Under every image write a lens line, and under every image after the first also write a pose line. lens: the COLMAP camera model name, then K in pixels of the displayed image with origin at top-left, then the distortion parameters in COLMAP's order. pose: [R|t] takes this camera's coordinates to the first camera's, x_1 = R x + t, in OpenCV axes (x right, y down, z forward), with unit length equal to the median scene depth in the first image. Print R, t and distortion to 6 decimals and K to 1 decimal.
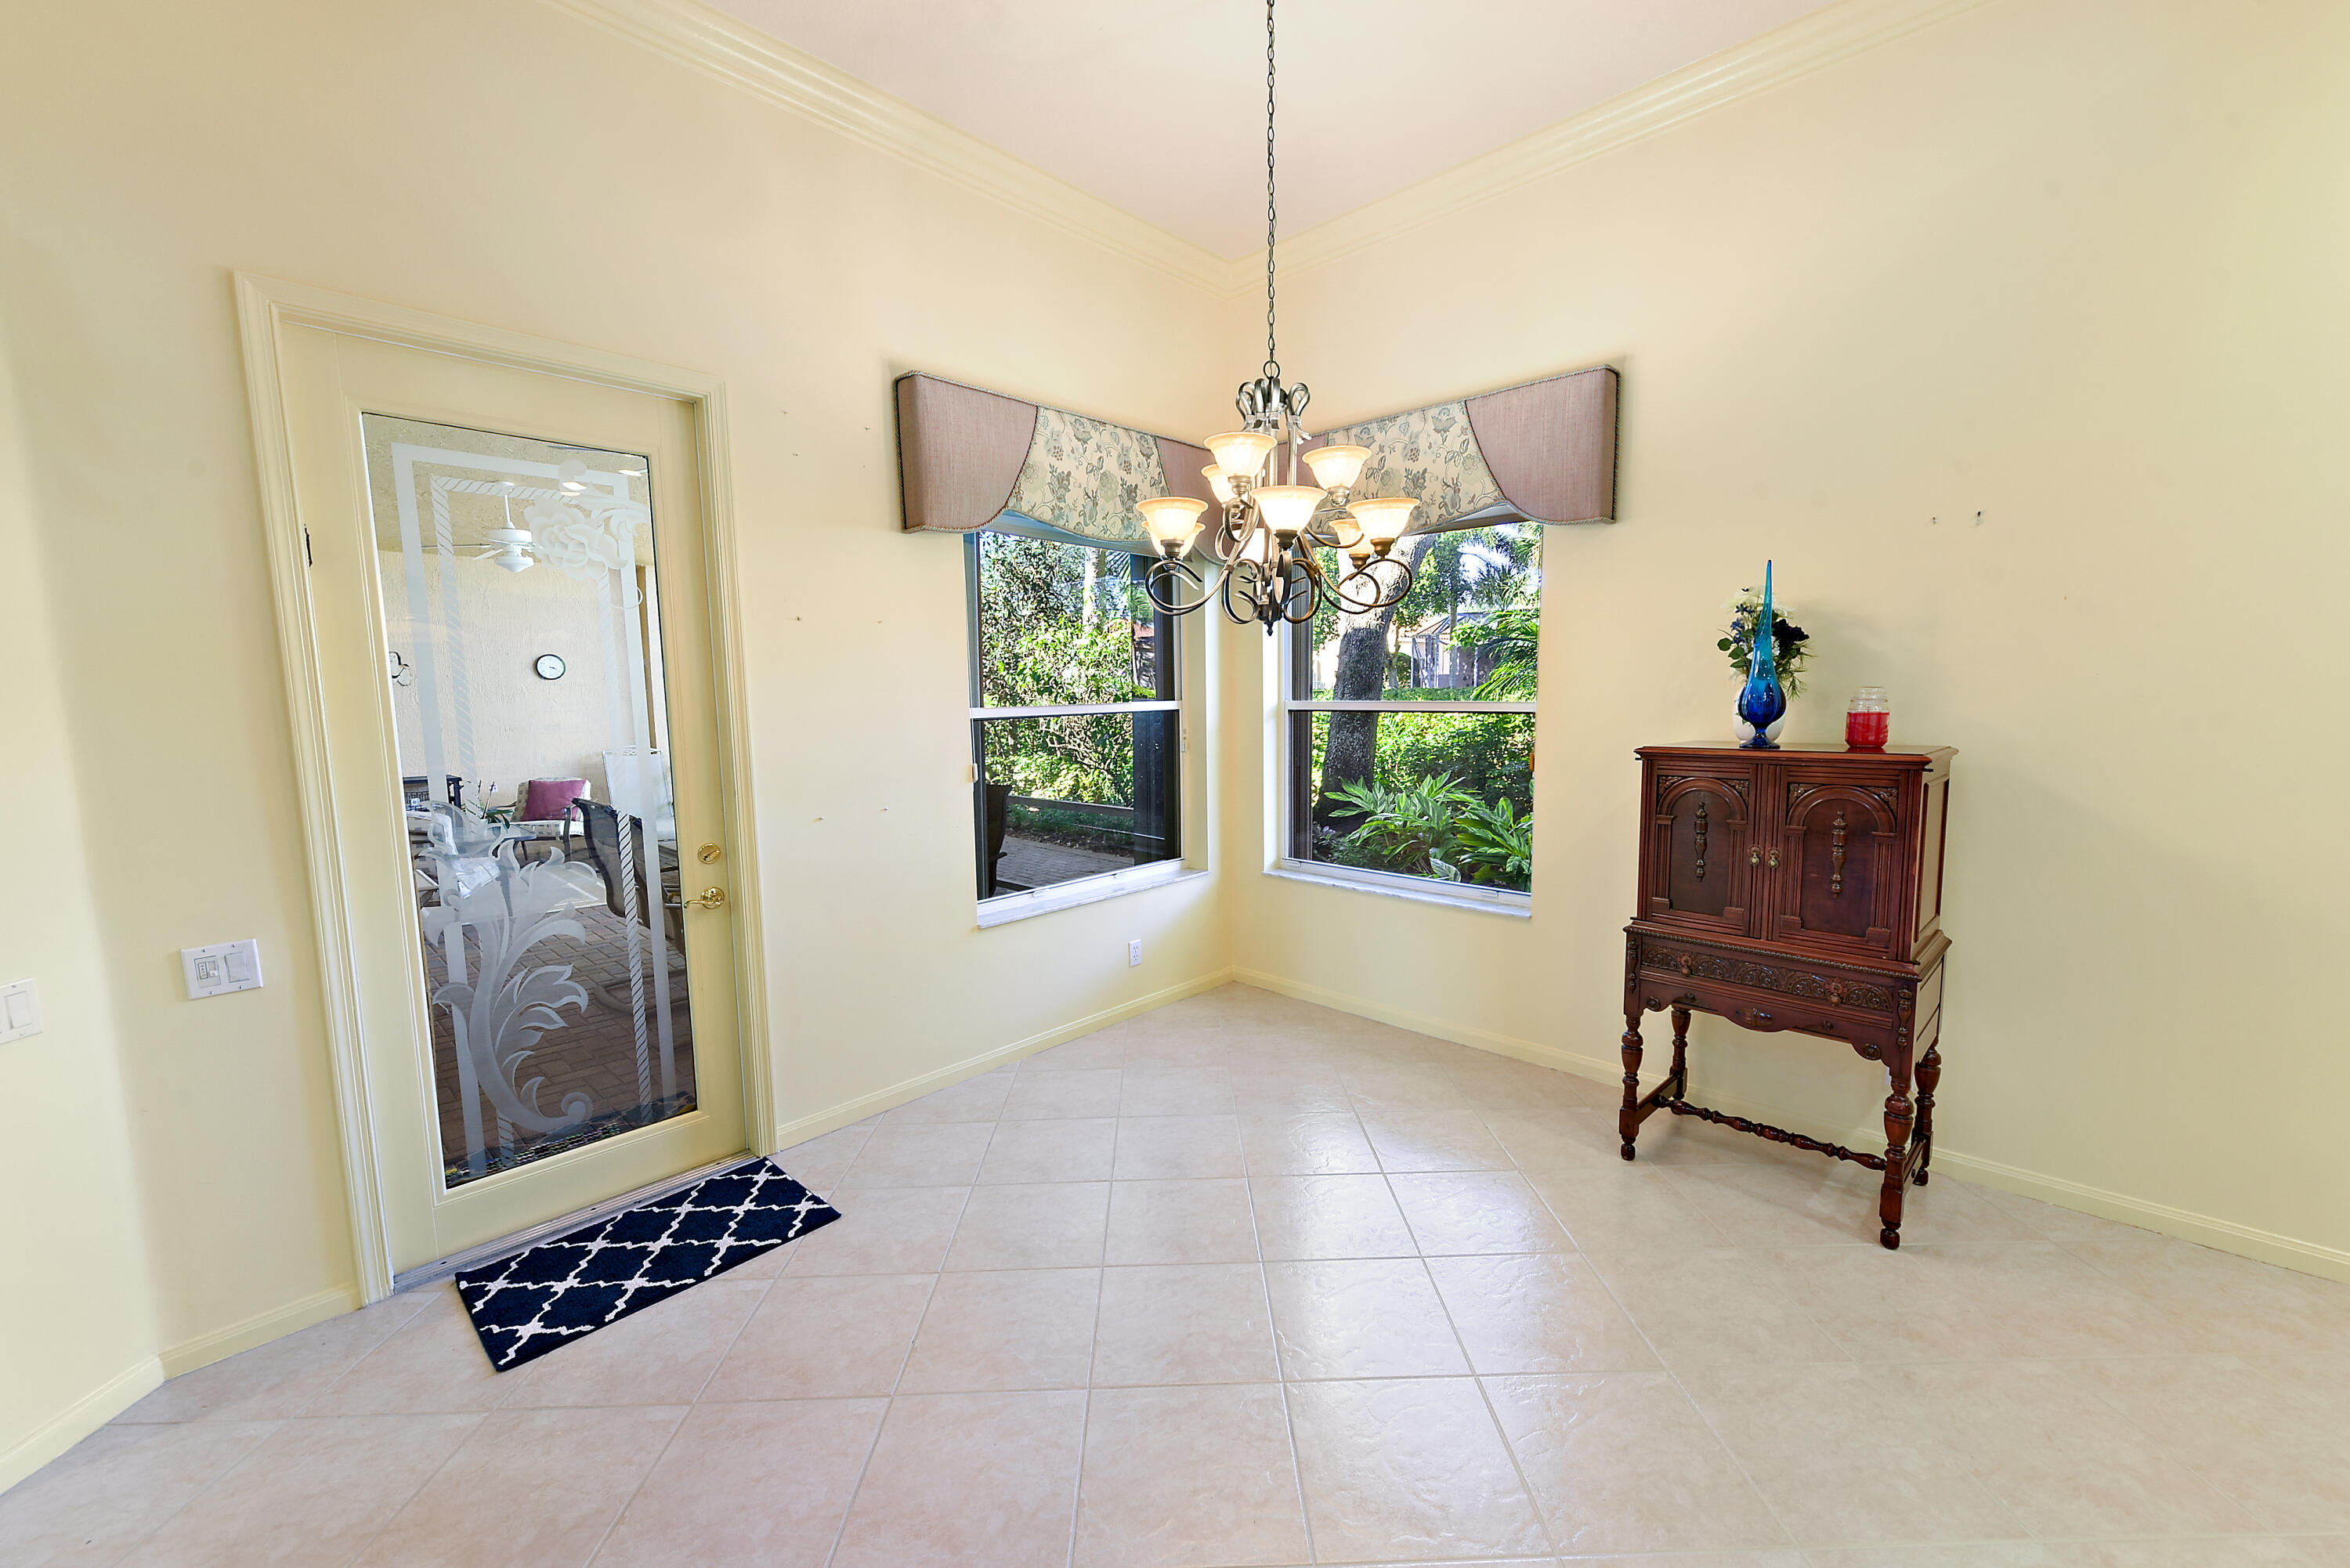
lens RADIAL K [[927.7, 0, 1184.4], [0, 927.7, 792.2], [0, 0, 1]] dist [0.001029, 0.000214]
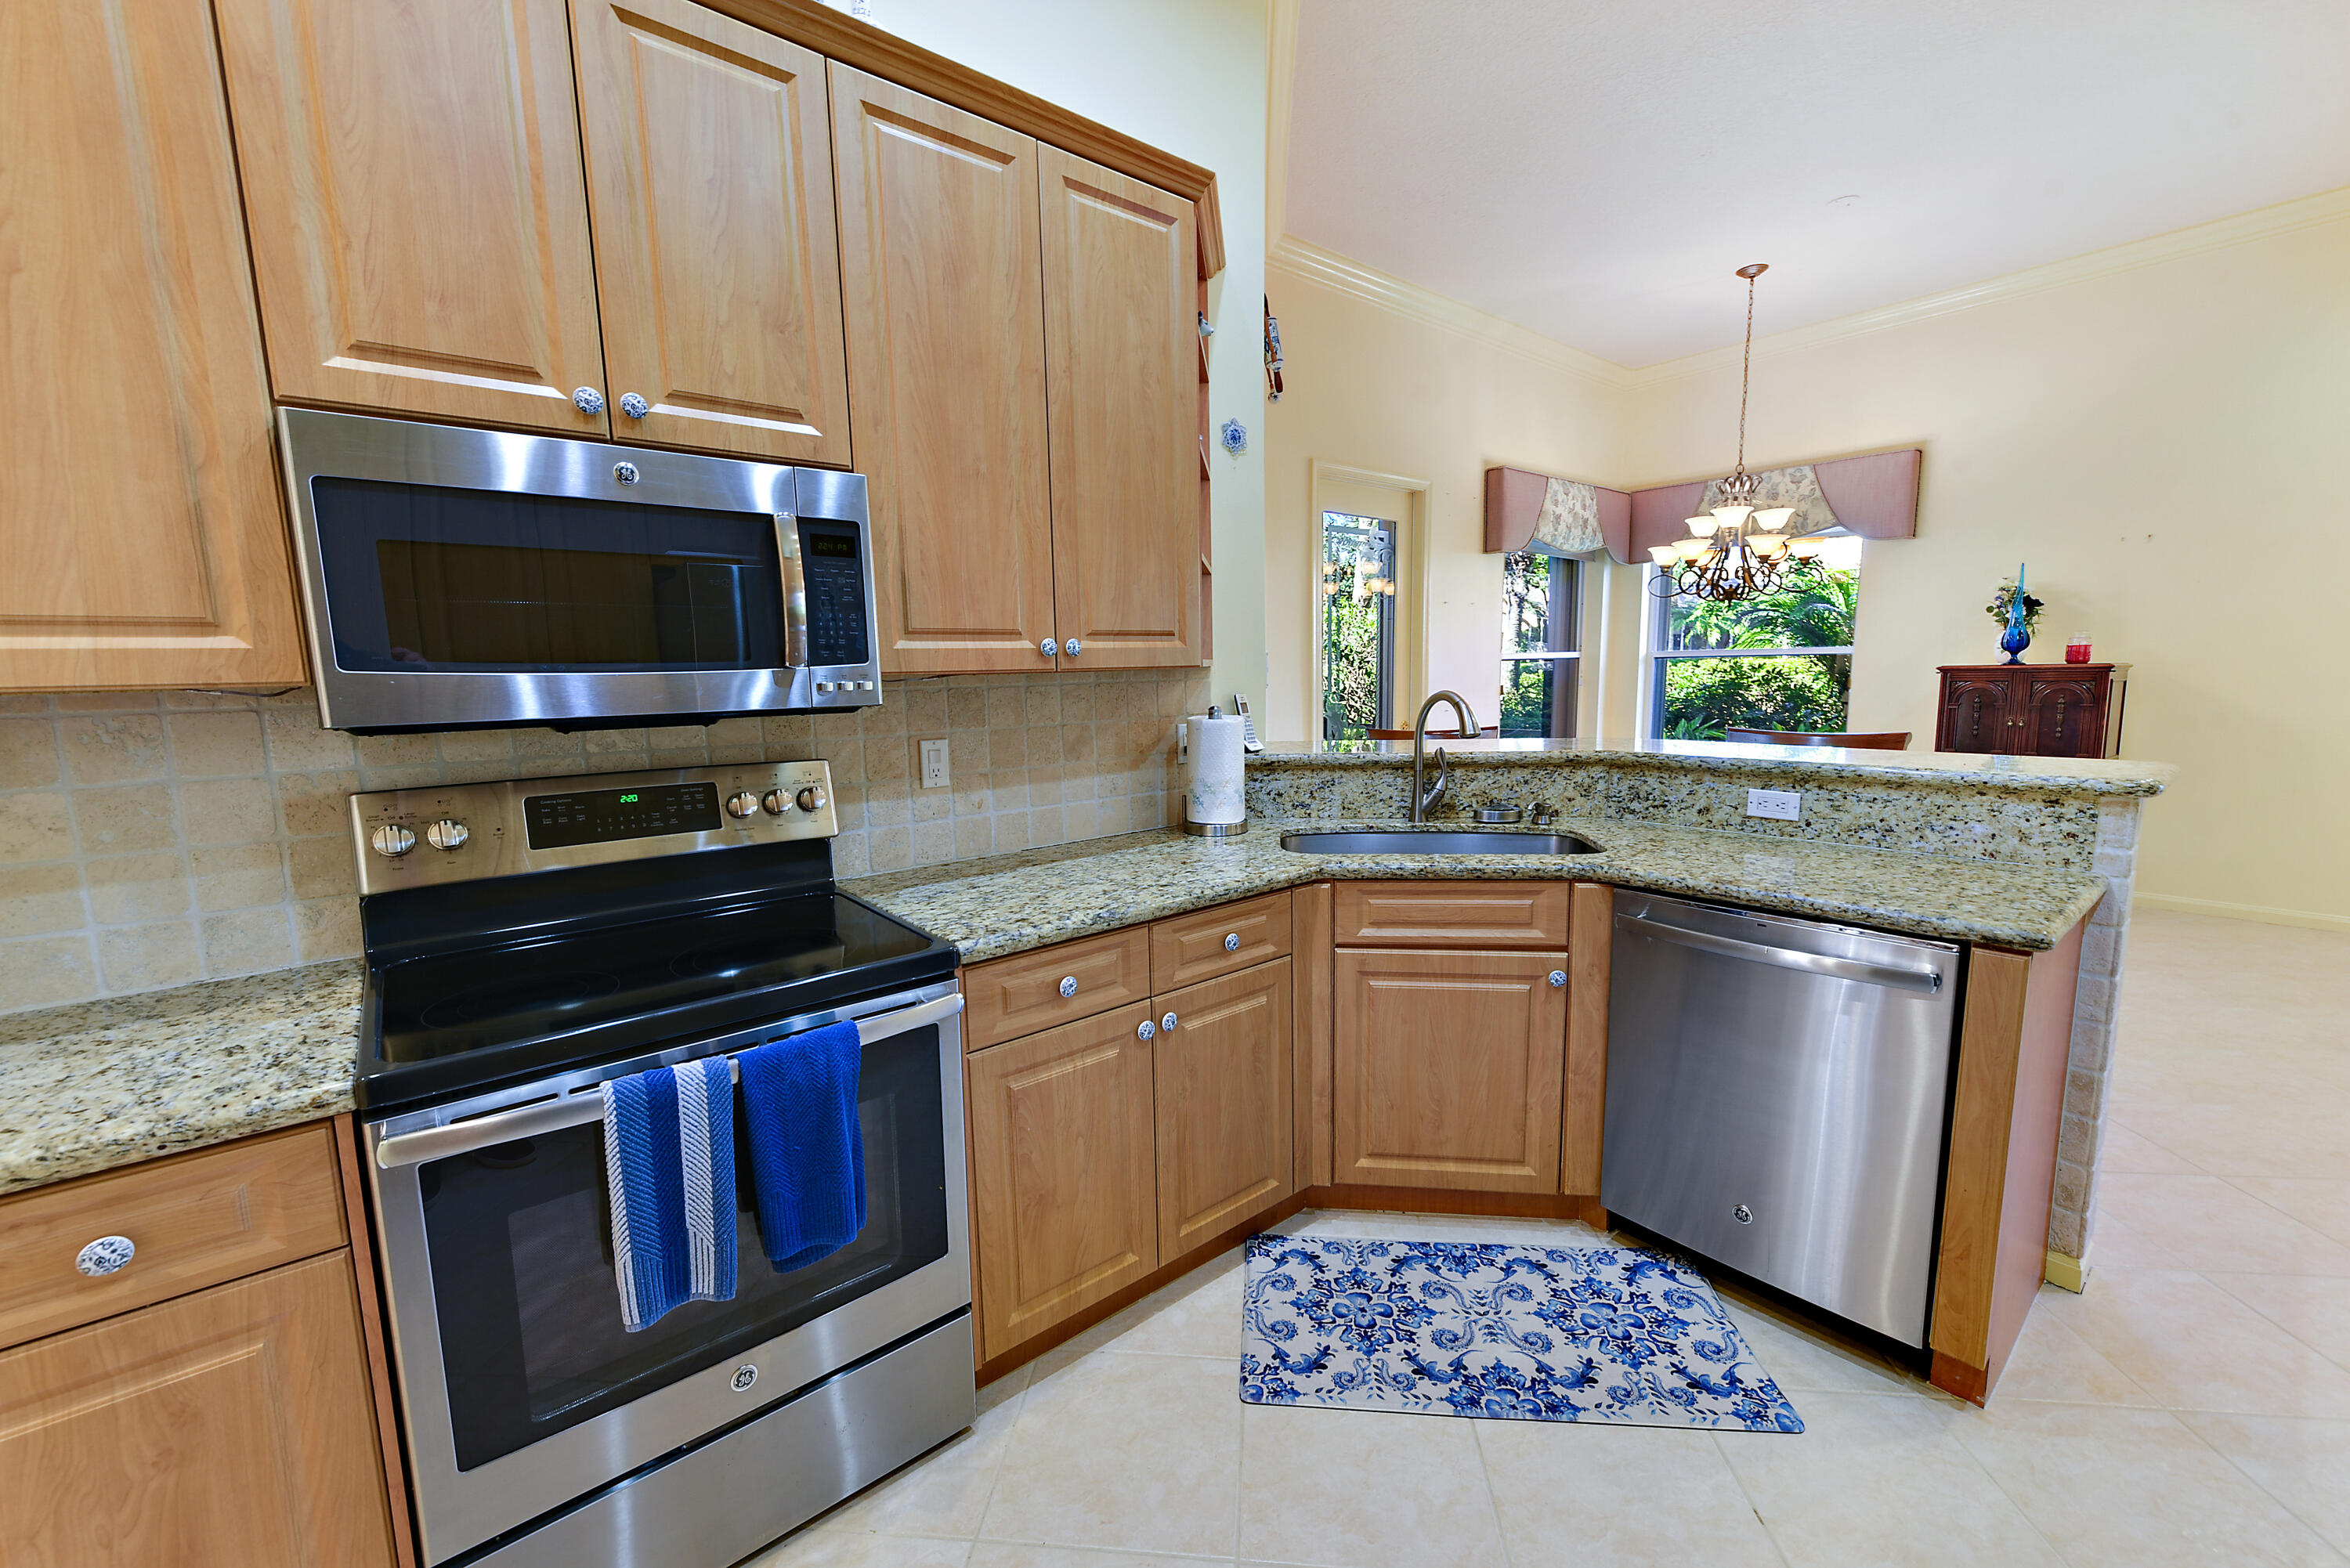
lens RADIAL K [[927.7, 0, 1184.4], [0, 927.7, 792.2], [0, 0, 1]] dist [0.001029, 0.000214]
pose [[0.992120, 0.010369, -0.124860, -0.737423], [-0.007275, 0.999656, 0.025209, 0.160475], [0.125079, -0.024102, 0.991854, -0.984637]]
